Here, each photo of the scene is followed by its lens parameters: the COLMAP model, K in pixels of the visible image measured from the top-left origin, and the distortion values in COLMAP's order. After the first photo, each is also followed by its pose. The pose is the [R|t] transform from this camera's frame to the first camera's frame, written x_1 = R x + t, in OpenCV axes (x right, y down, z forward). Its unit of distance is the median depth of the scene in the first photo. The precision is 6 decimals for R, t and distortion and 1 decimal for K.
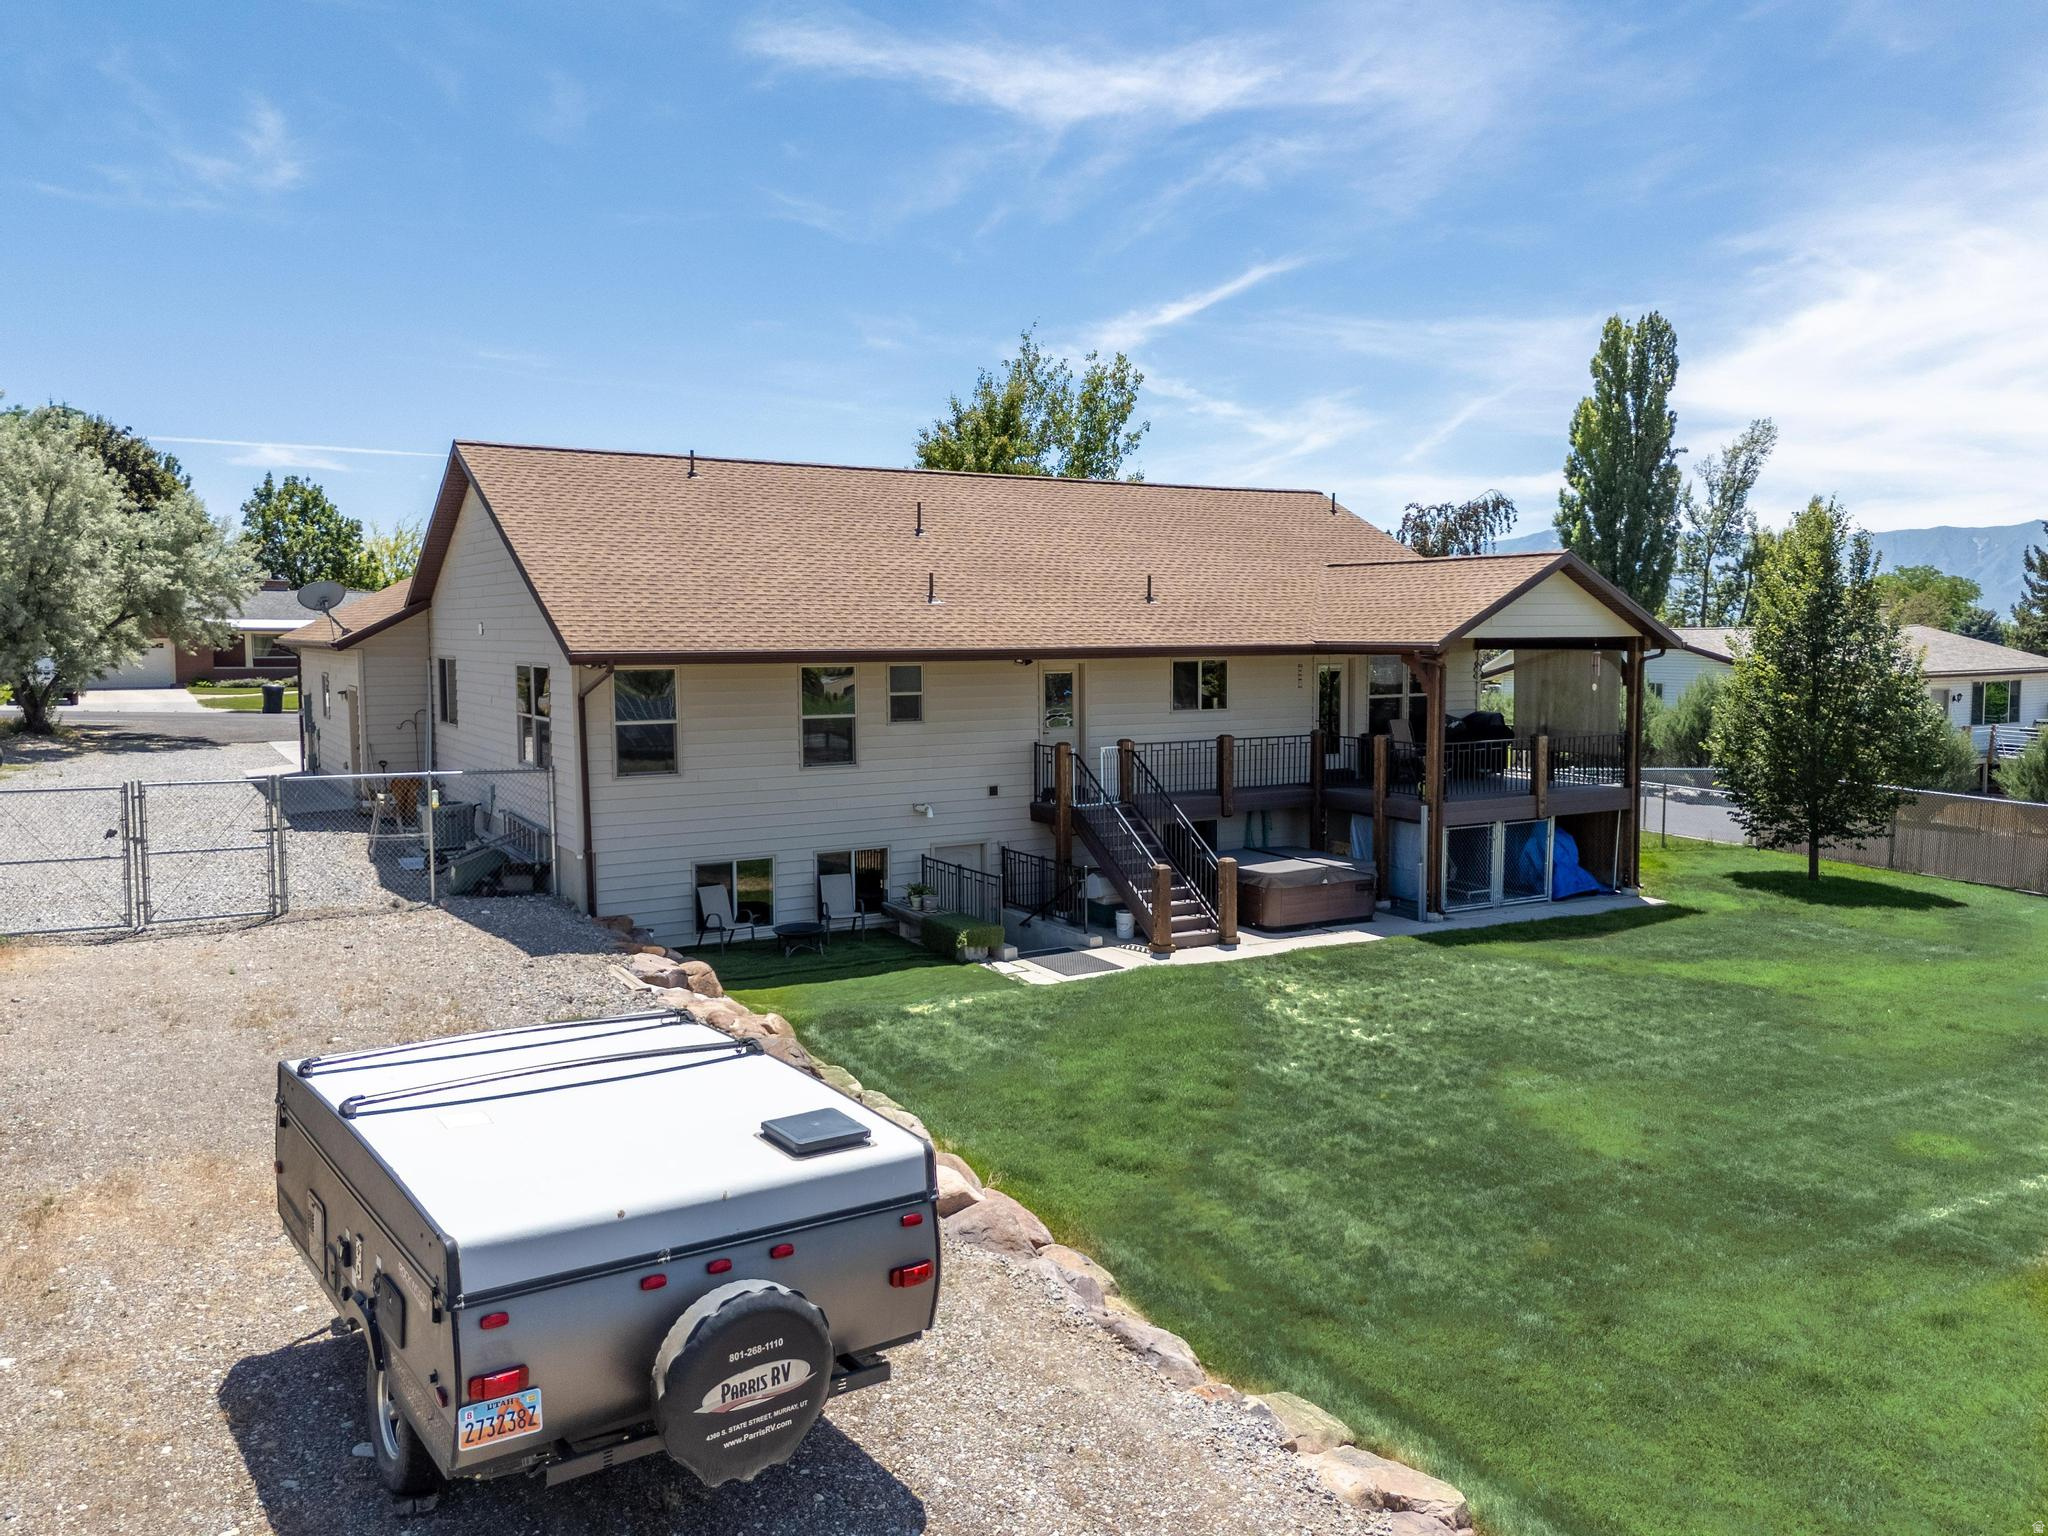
lens RADIAL K [[1661.9, 0, 1024.0], [0, 1661.9, 768.0], [0, 0, 1]] dist [0.070279, -0.072358]
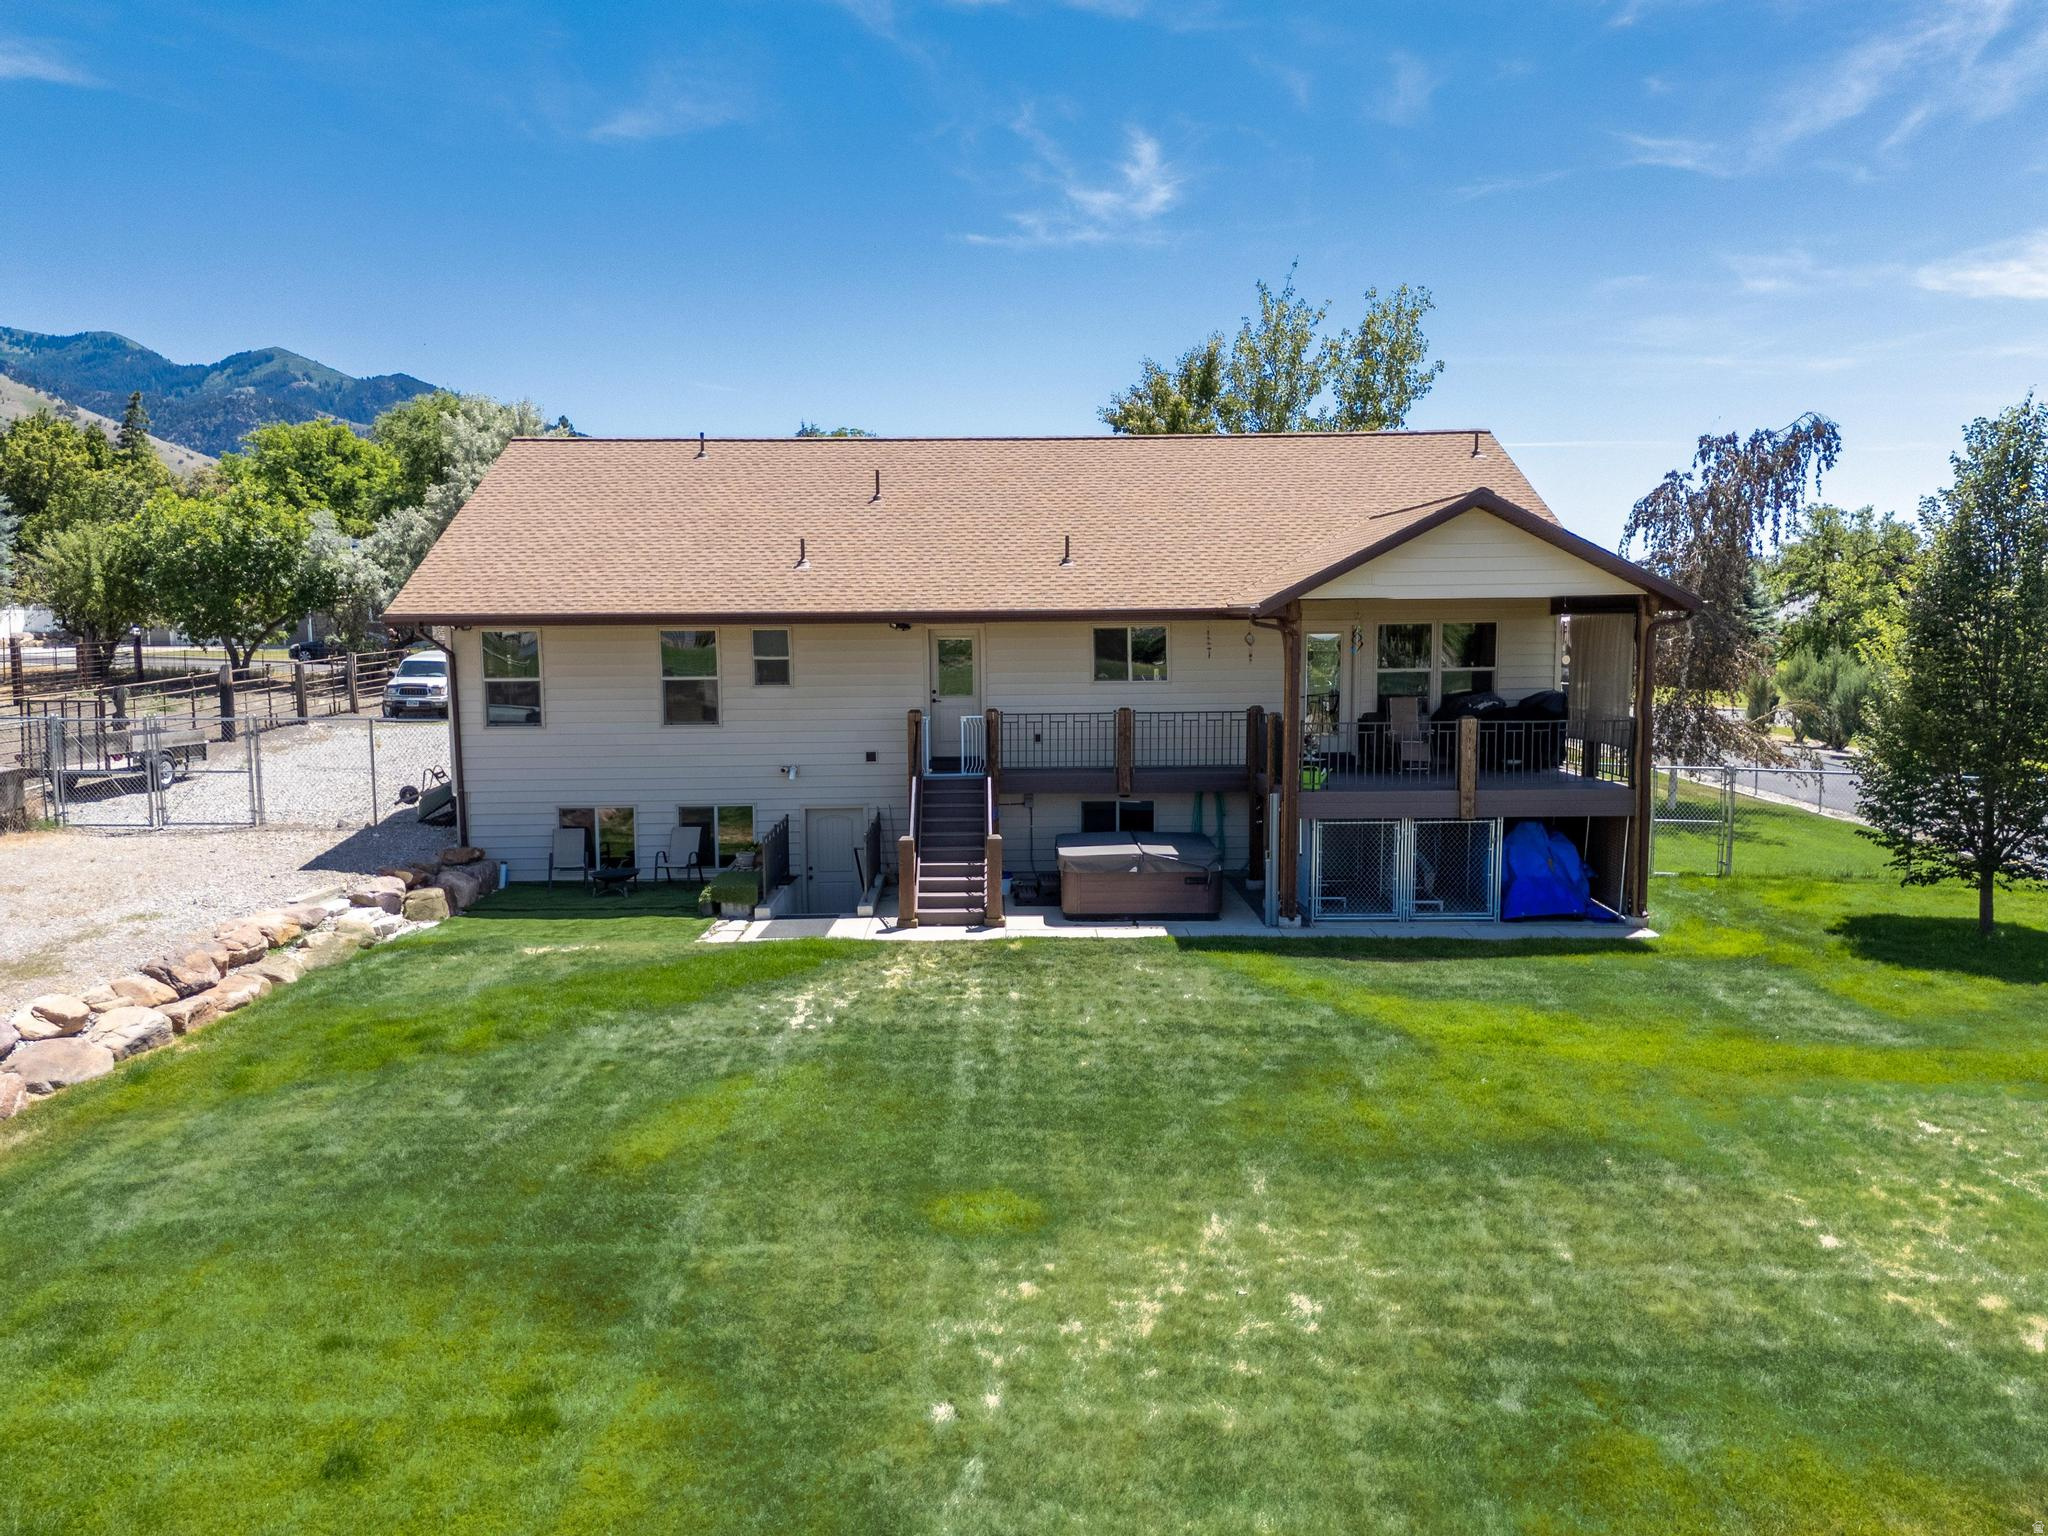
lens RADIAL K [[1639.0, 0, 985.6], [0, 1639.0, 812.5], [0, 0, 1]] dist [0.044135, -0.011109]
pose [[0.846244, 0.058408, -0.529585, 0.537710], [-0.038157, 0.998065, 0.049104, -0.003648], [0.531428, -0.021346, 0.846834, 0.188093]]
